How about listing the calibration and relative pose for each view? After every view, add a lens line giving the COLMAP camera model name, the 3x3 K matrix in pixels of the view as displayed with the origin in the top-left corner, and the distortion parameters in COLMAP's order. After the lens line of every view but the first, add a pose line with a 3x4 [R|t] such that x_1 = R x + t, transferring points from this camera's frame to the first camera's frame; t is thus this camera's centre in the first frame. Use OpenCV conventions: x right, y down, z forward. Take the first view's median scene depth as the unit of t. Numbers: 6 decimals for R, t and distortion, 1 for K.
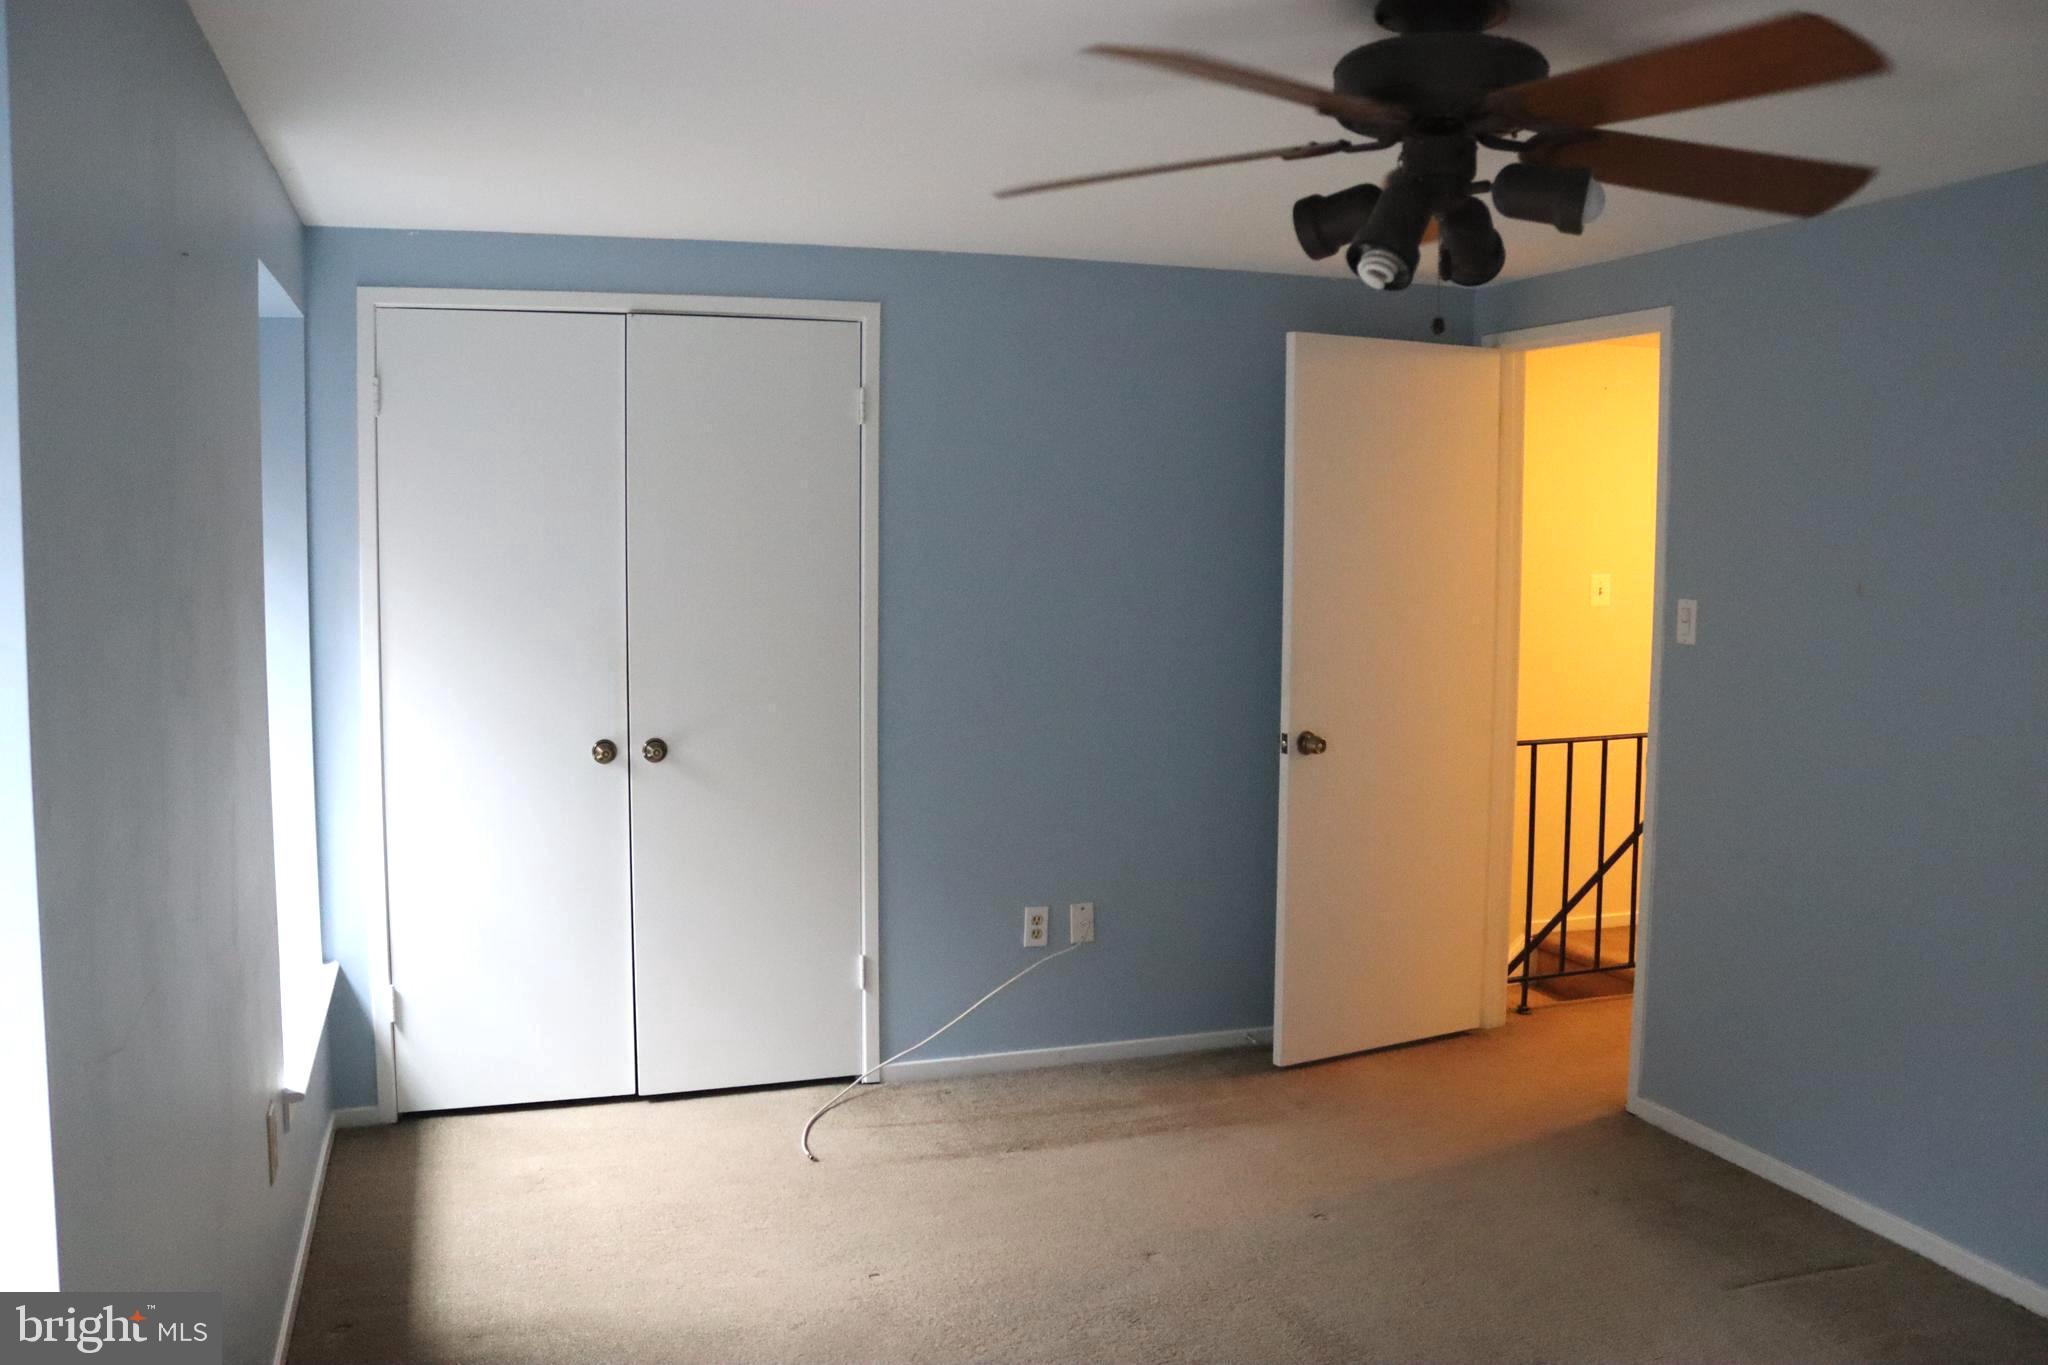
lens RADIAL K [[1715.1, 0, 1026.1], [0, 1715.1, 656.7], [0, 0, 1]] dist [-0.161929, 0.162195]
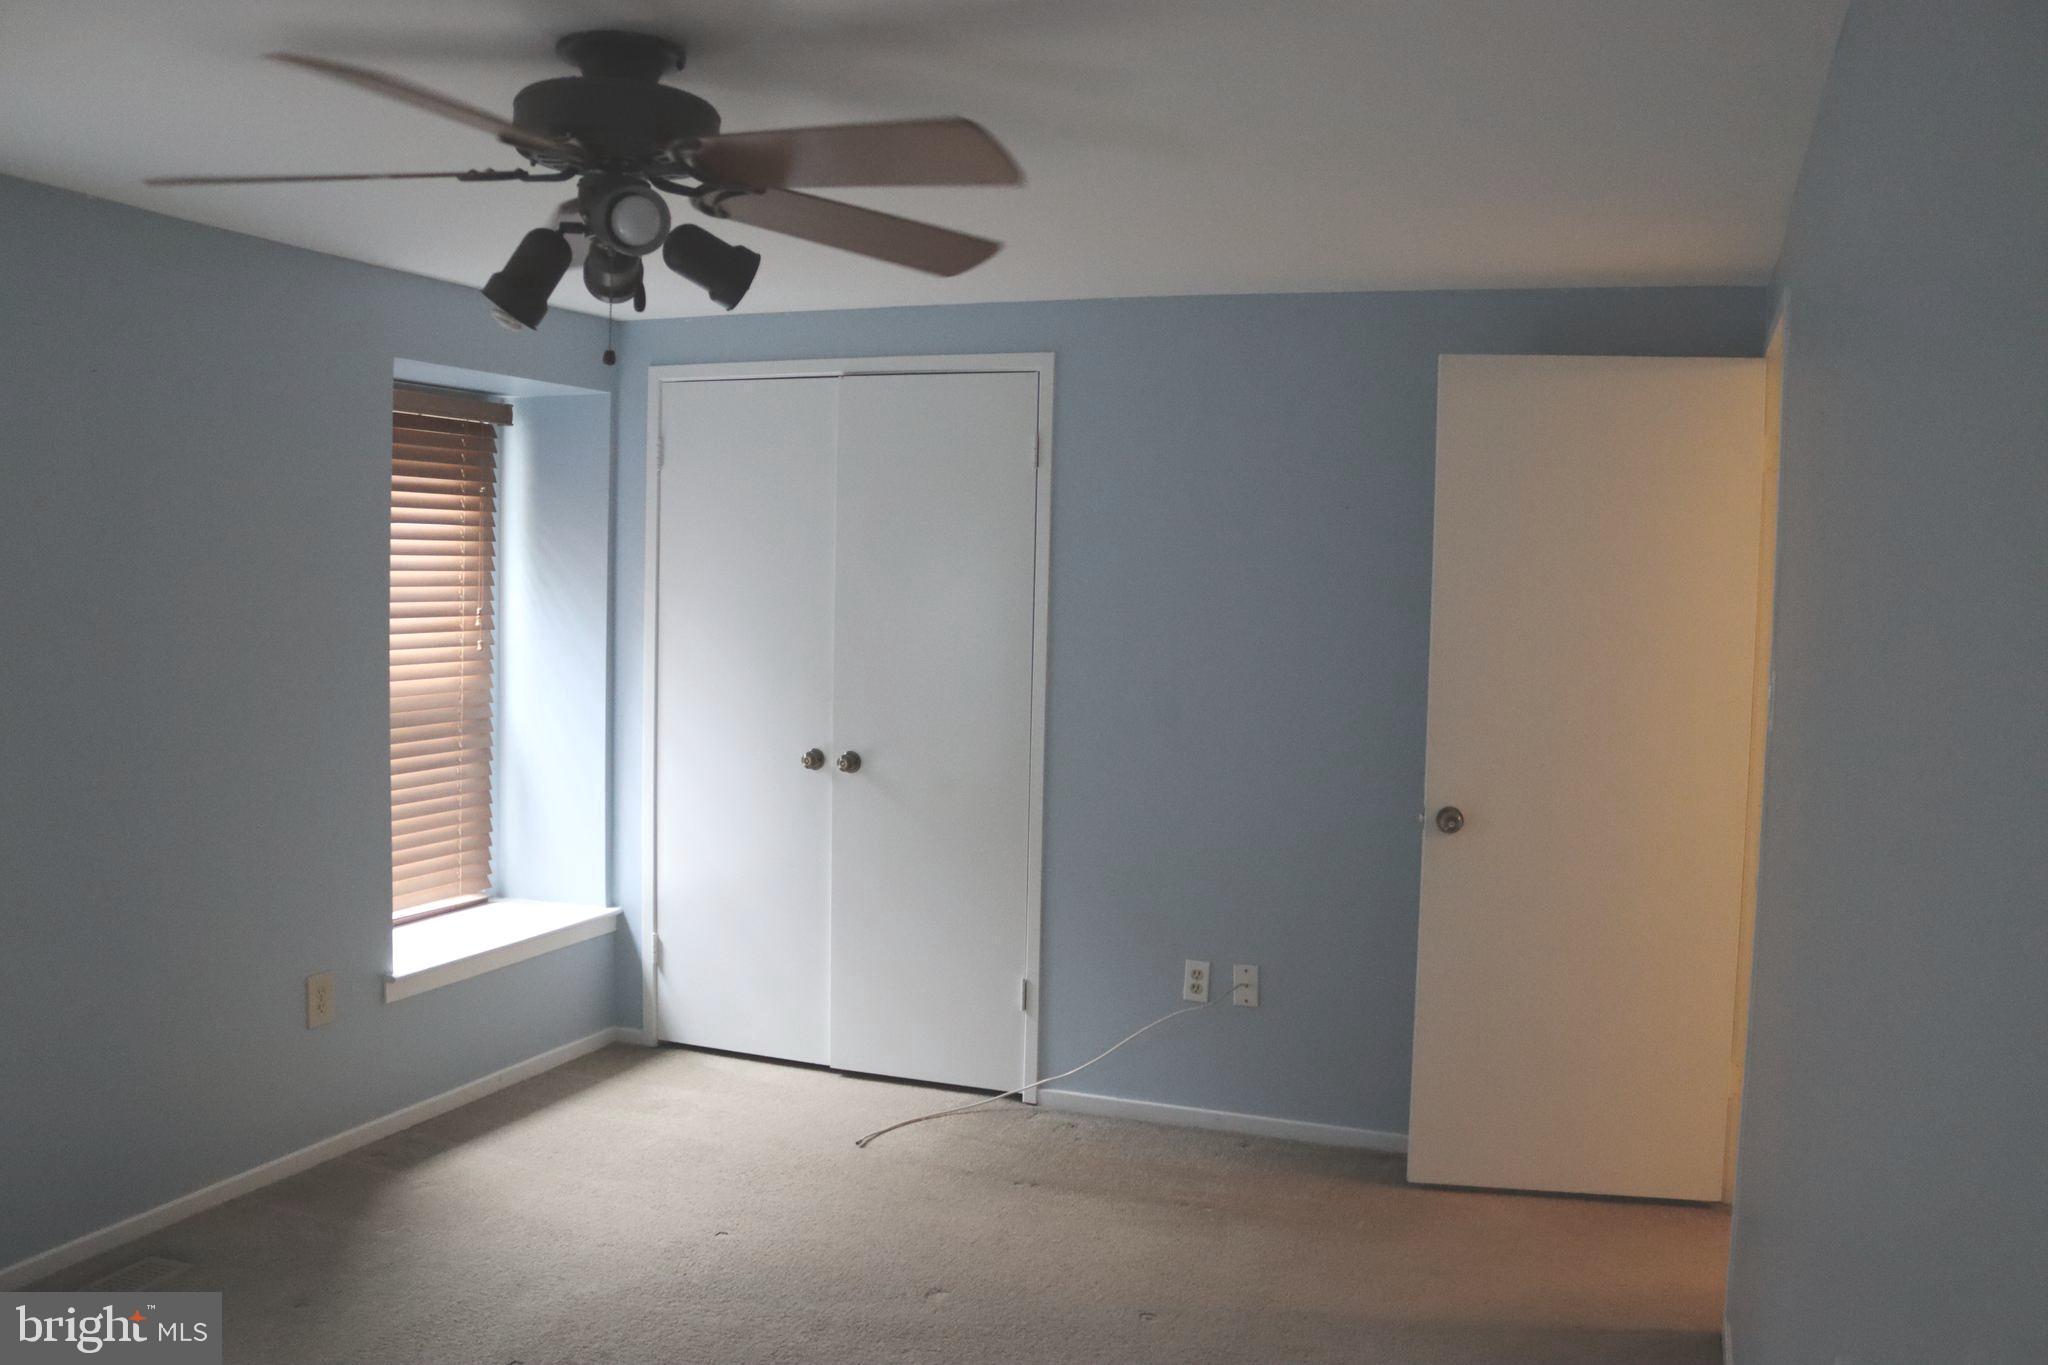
lens RADIAL K [[1683.9, 0, 1024.0], [0, 1683.9, 682.5], [0, 0, 1]] dist [-0.160464, 0.149045]
pose [[0.773243, 0.052338, -0.631946, 0.544553], [-0.067206, 0.997739, 0.000401, -0.005649], [0.630539, 0.042160, 0.775012, 0.200136]]
